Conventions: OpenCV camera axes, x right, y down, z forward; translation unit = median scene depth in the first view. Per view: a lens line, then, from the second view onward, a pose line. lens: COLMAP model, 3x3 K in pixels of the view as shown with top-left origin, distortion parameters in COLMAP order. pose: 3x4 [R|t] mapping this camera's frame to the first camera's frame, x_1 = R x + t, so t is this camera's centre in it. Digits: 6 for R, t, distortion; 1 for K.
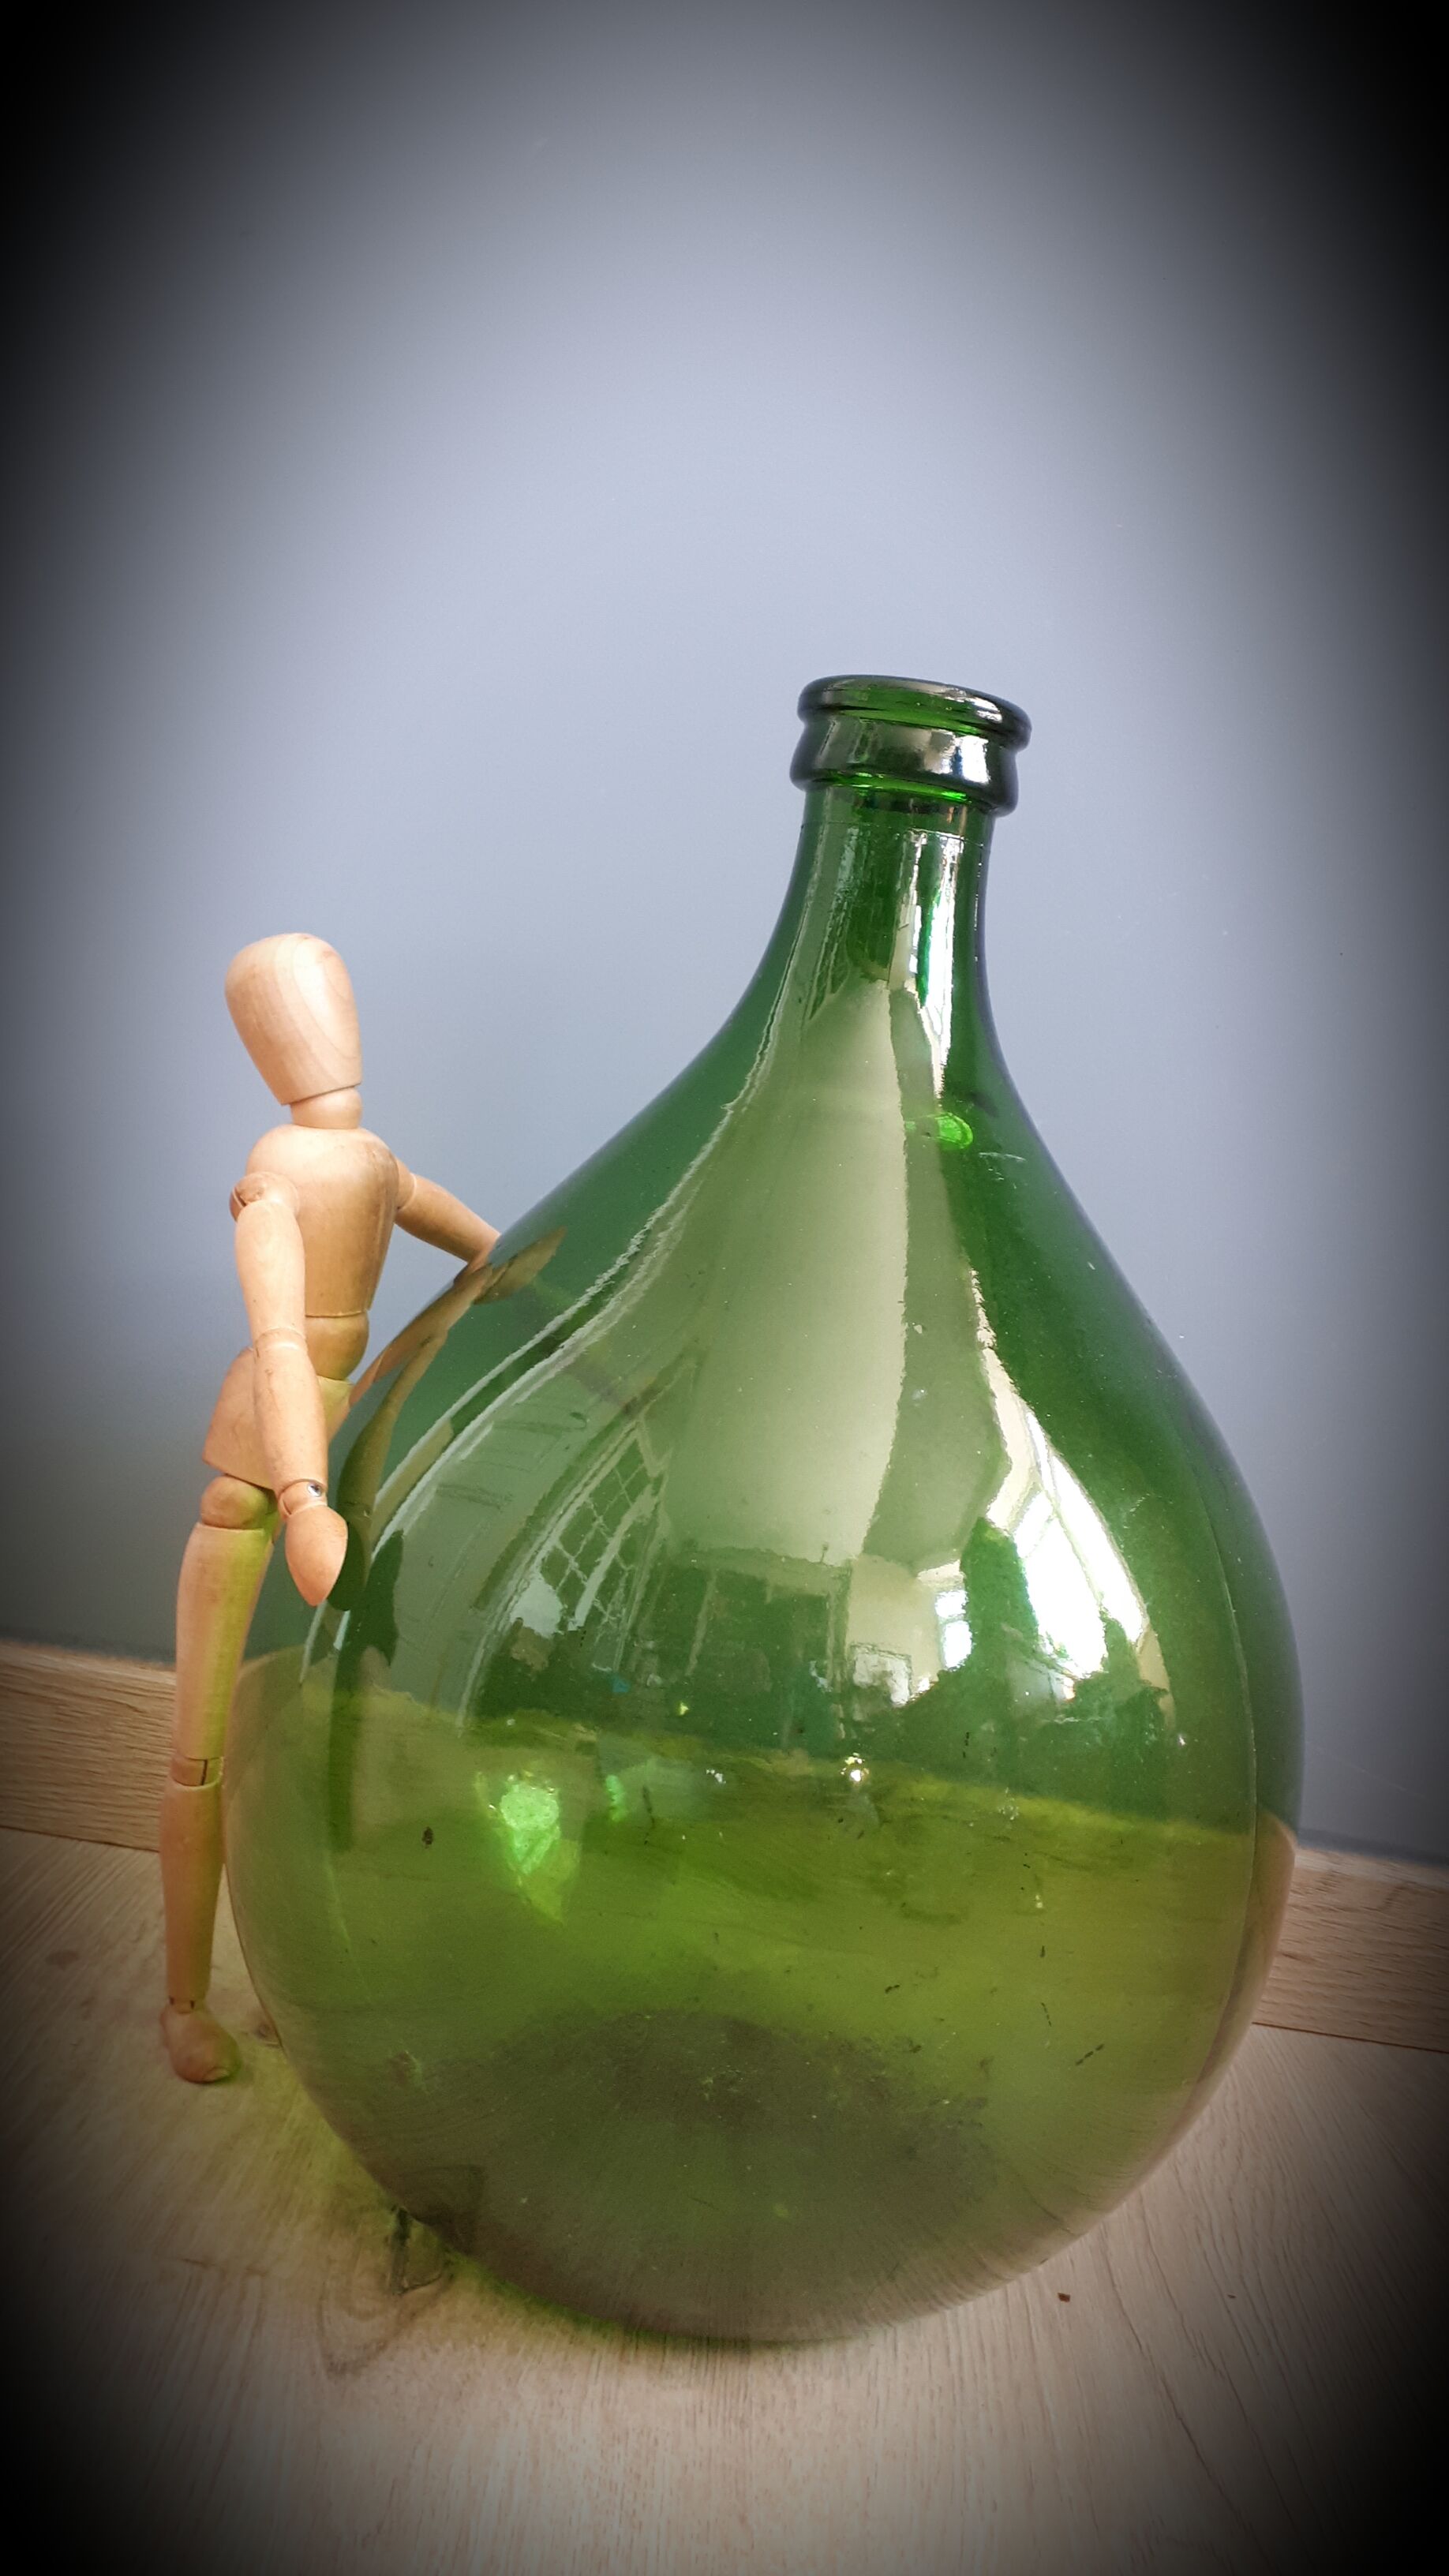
lens RADIAL K [[2007.4, 0, 755.1], [0, 2007.4, 1281.8], [0, 0, 1]] dist [0.138994, -0.282980]
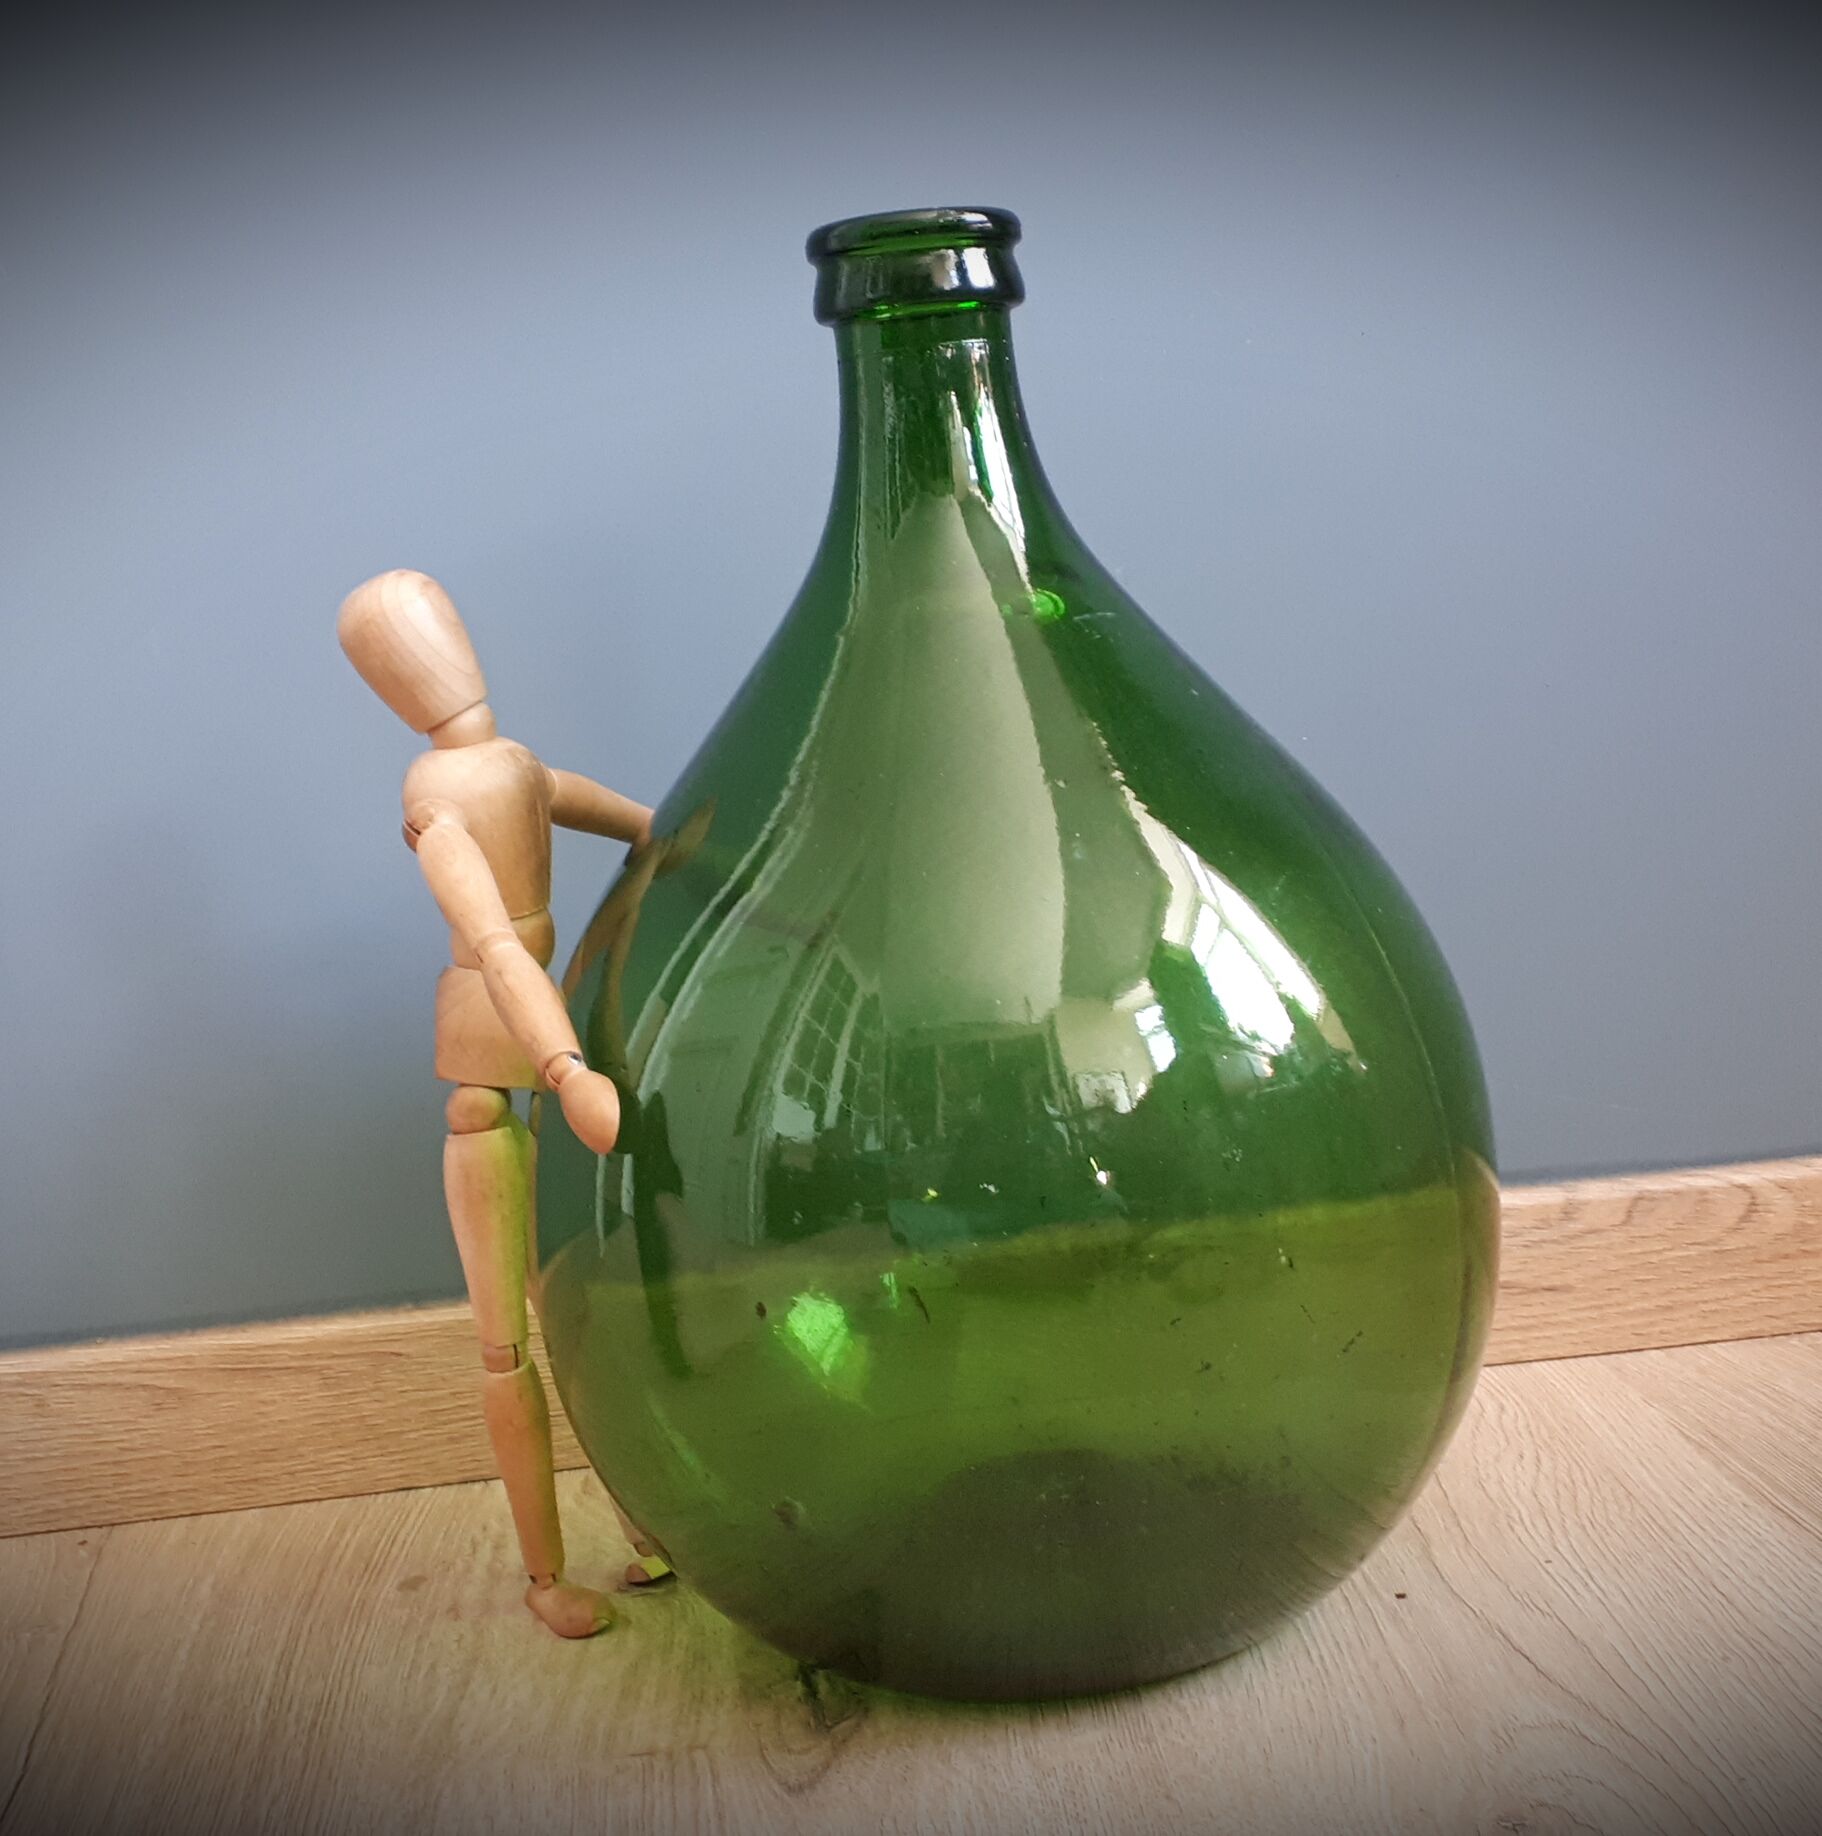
lens RADIAL K [[2488.8, 0, 990.7], [0, 2488.8, 930.0], [0, 0, 1]] dist [0.208039, -0.124901]
pose [[0.966061, -0.253900, 0.047544, -0.038612], [0.251053, 0.966199, 0.058577, 0.009467], [-0.060810, -0.044653, 0.997150, -0.354503]]
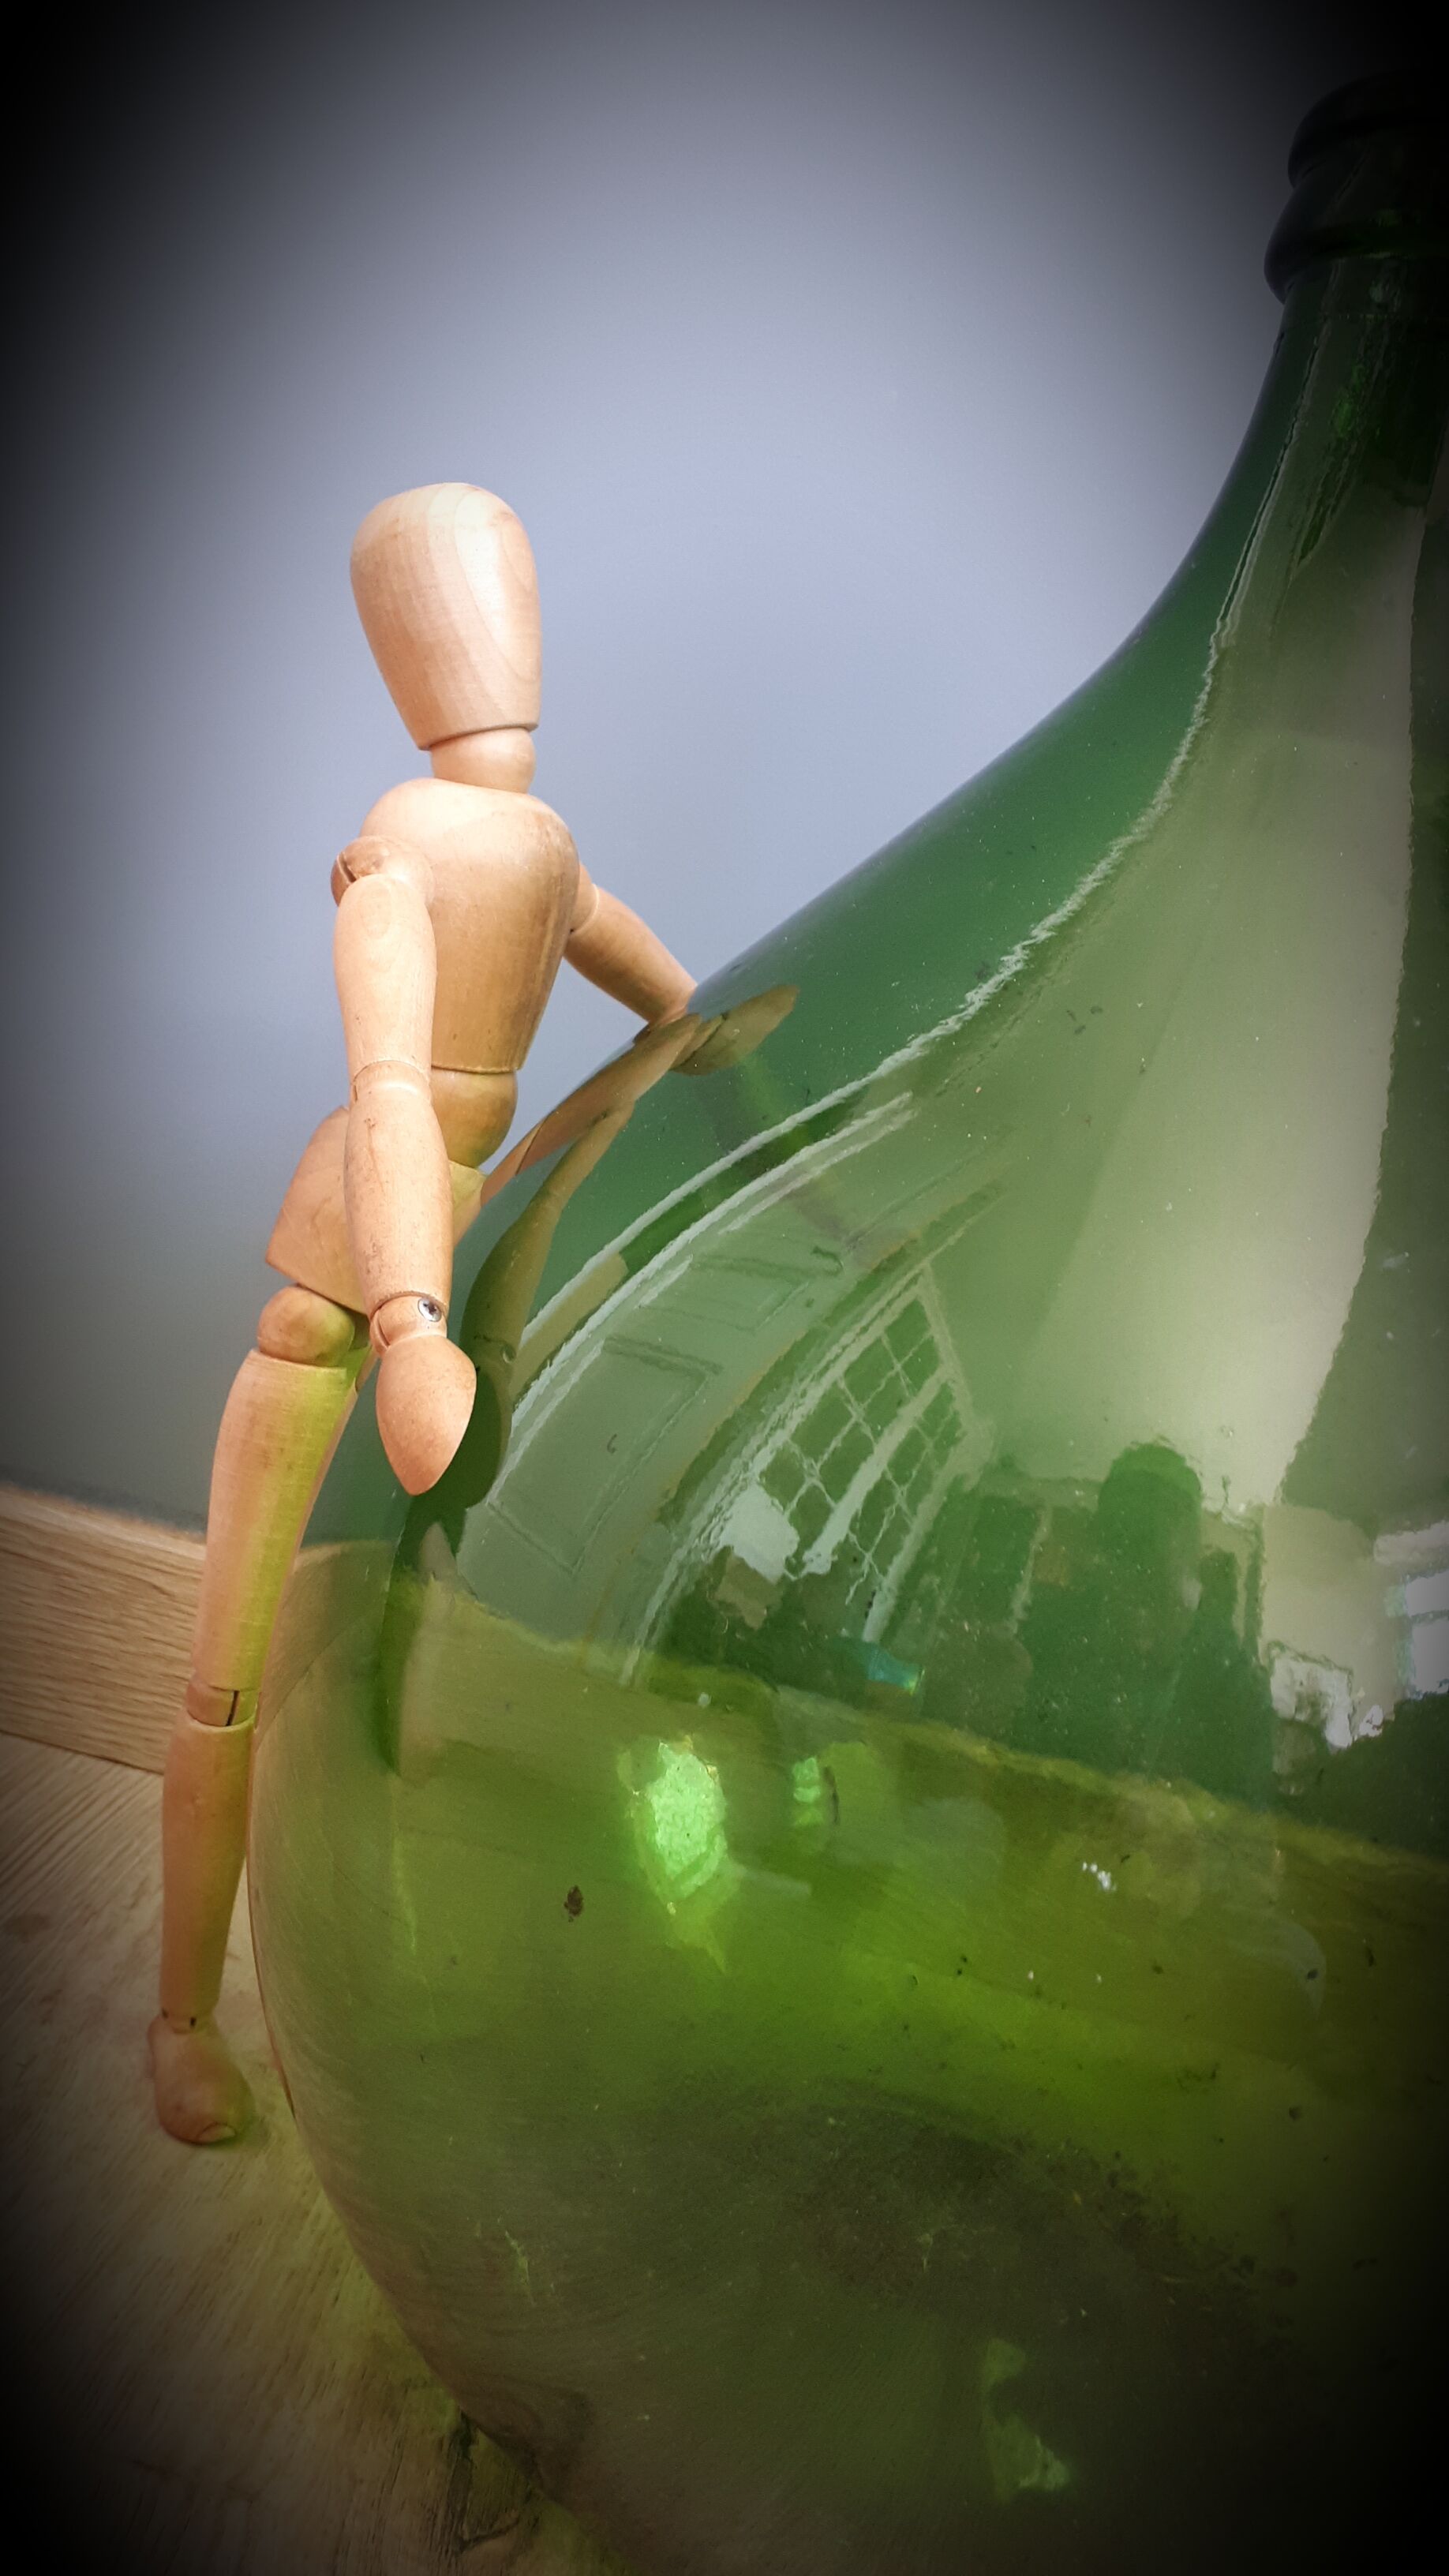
lens RADIAL K [[2071.8, 0, 755.9], [0, 2071.8, 1282.2], [0, 0, 1]] dist [0.151804, -0.248446]
pose [[0.994466, 0.093280, -0.048343, -0.078470], [-0.090596, 0.994367, 0.055014, 0.044740], [0.053202, -0.050330, 0.997315, 0.328378]]
